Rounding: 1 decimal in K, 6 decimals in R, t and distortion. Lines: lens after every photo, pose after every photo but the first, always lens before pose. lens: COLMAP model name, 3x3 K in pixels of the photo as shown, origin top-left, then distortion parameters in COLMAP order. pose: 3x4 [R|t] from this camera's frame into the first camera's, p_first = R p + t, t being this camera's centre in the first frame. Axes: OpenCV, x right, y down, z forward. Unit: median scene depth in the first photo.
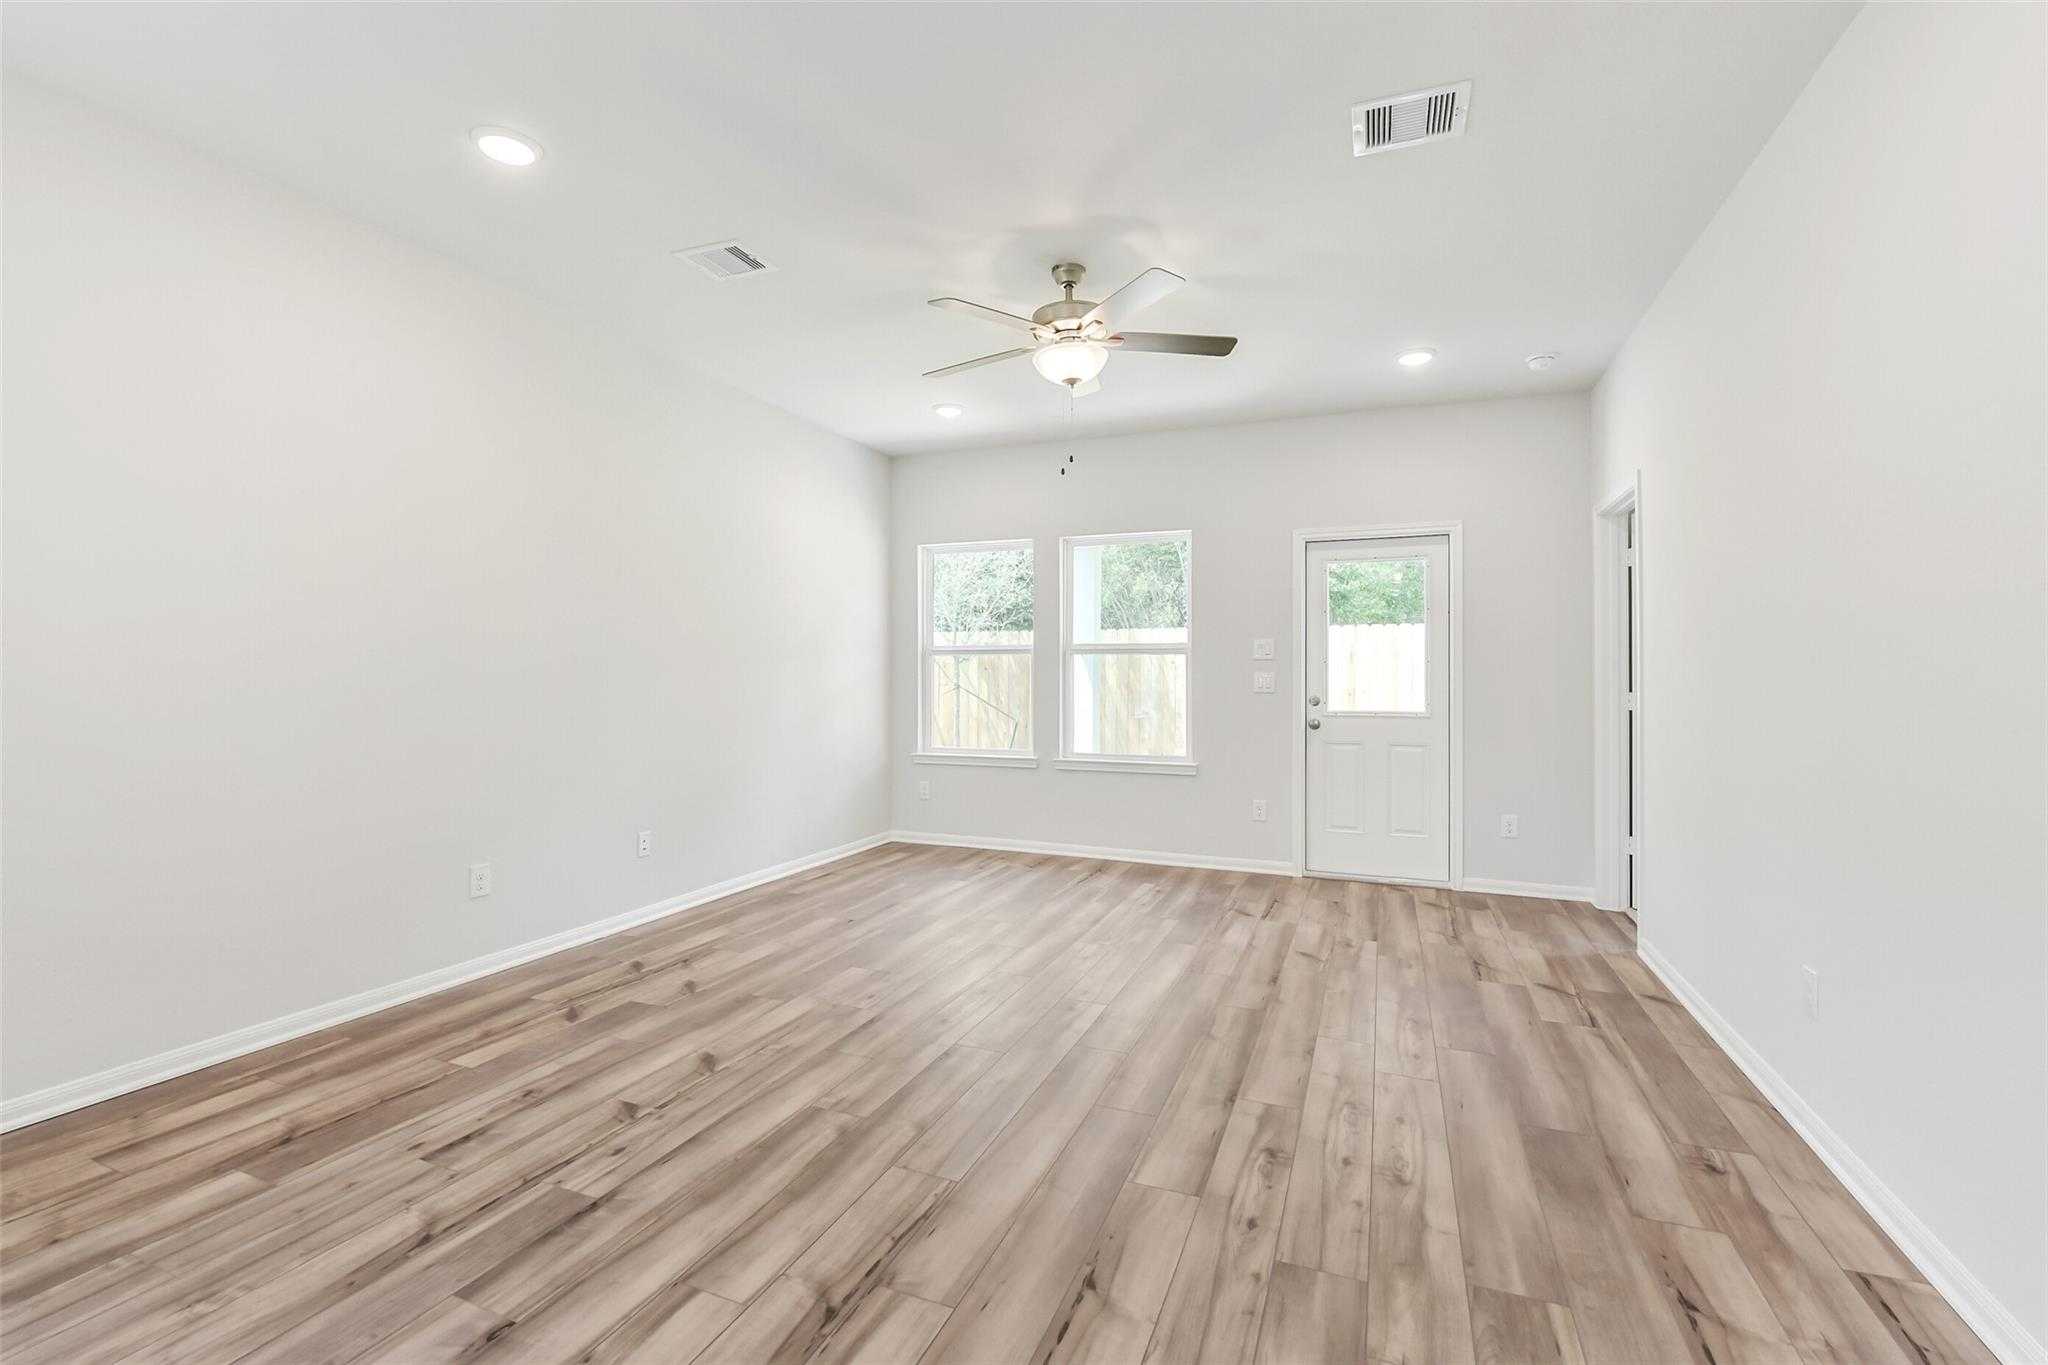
lens RADIAL K [[886.7, 0, 1026.7], [0, 886.7, 673.5], [0, 0, 1]] dist [0.002522, -0.010890]
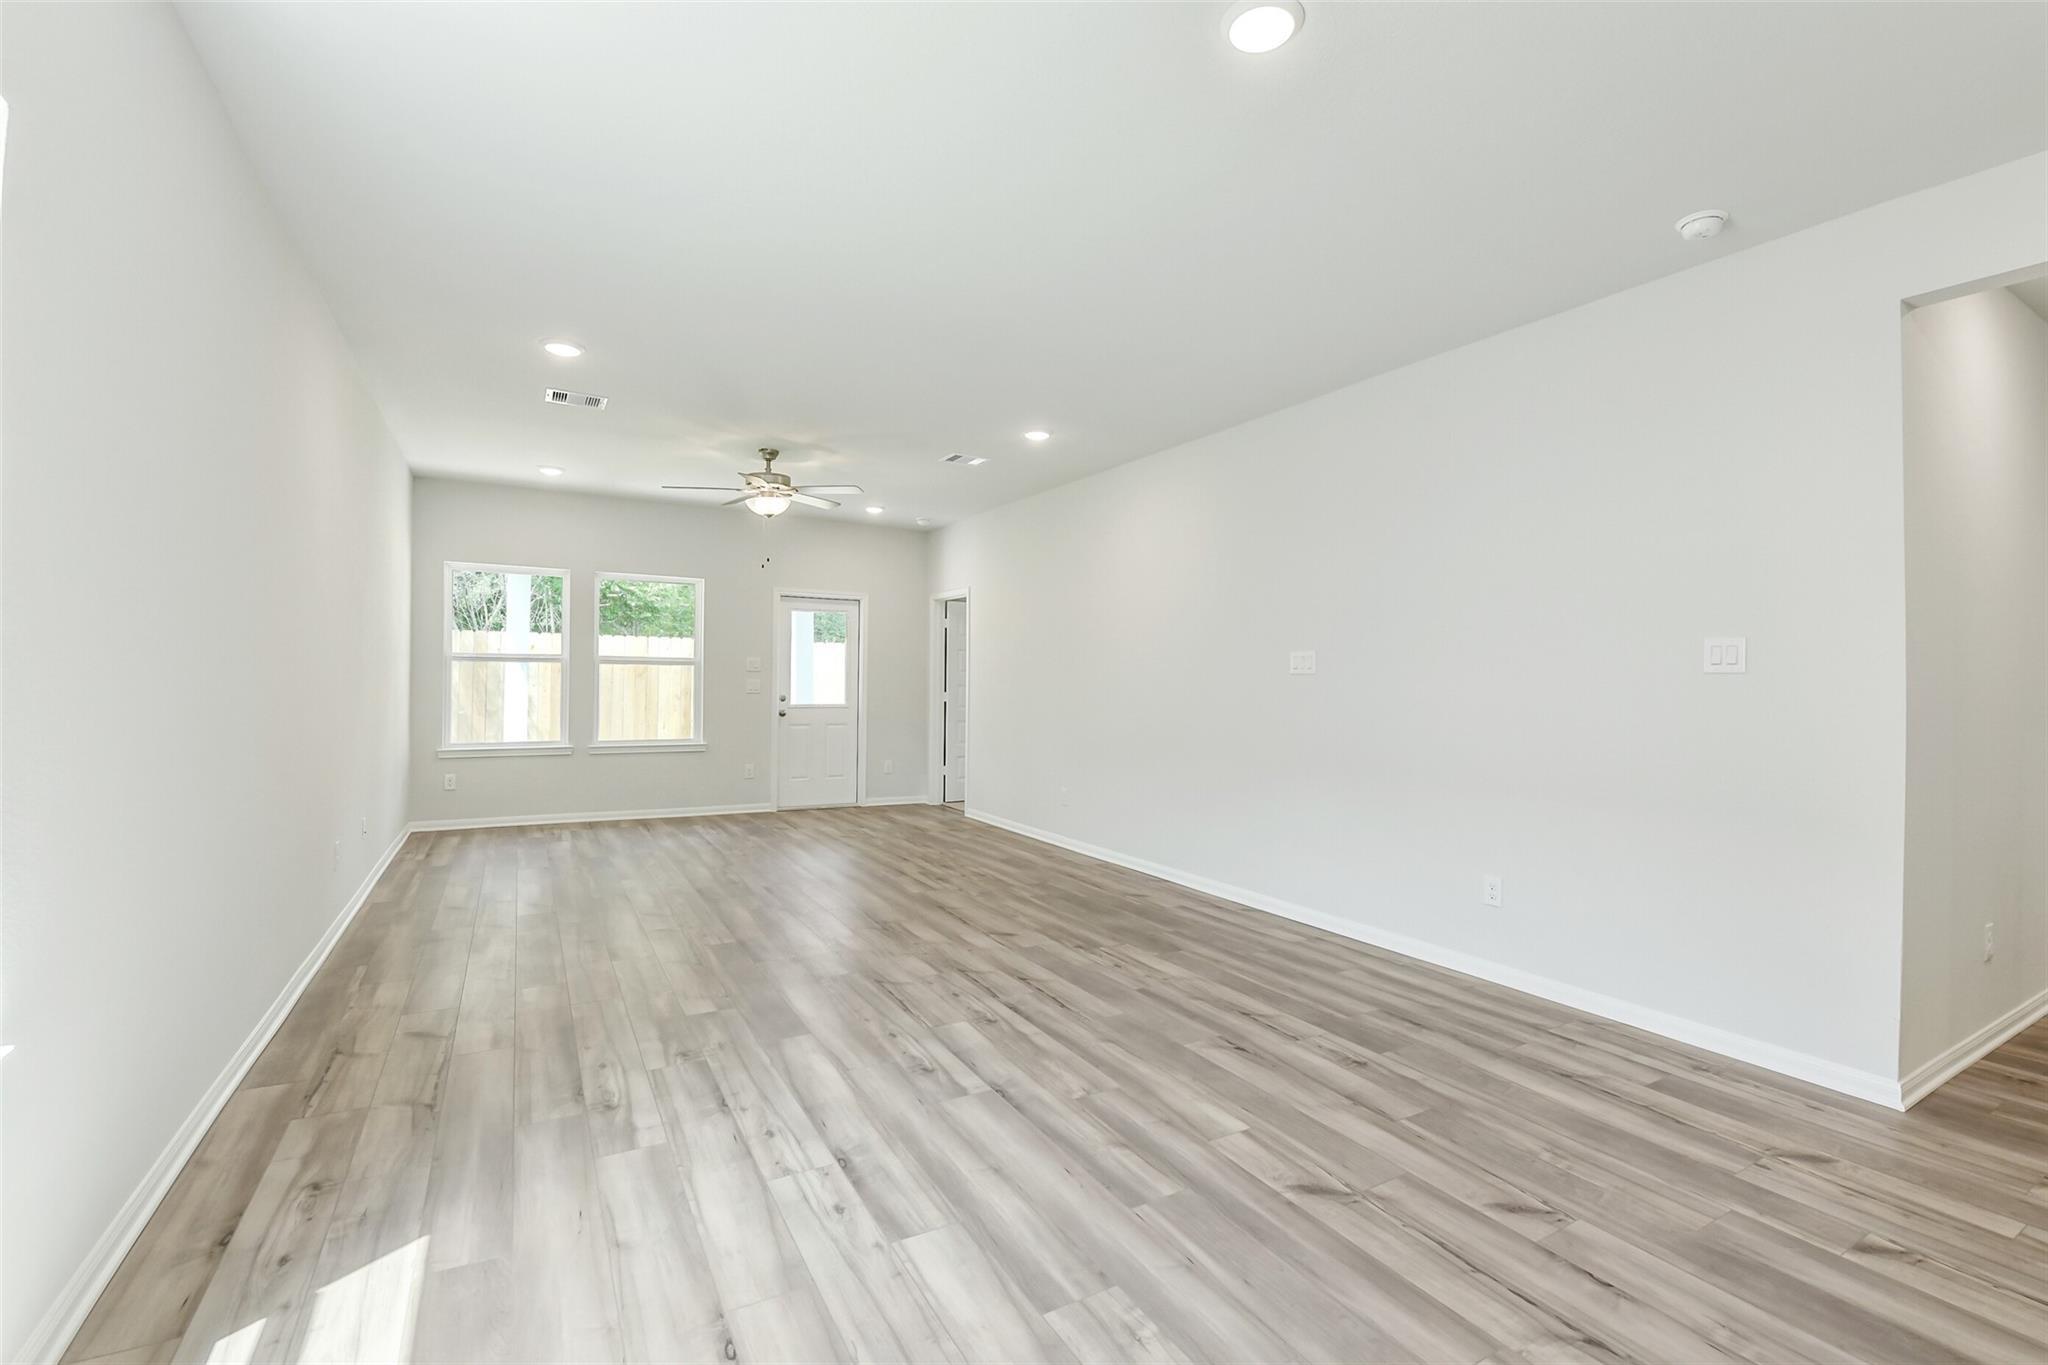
lens RADIAL K [[886.7, 0, 1026.7], [0, 886.7, 673.5], [0, 0, 1]] dist [0.002522, -0.010890]
pose [[0.619593, 0.012945, 0.784817, -1.075771], [-0.014862, 0.999878, -0.004760, -0.020110], [-0.784783, -0.008715, 0.619710, -0.512864]]
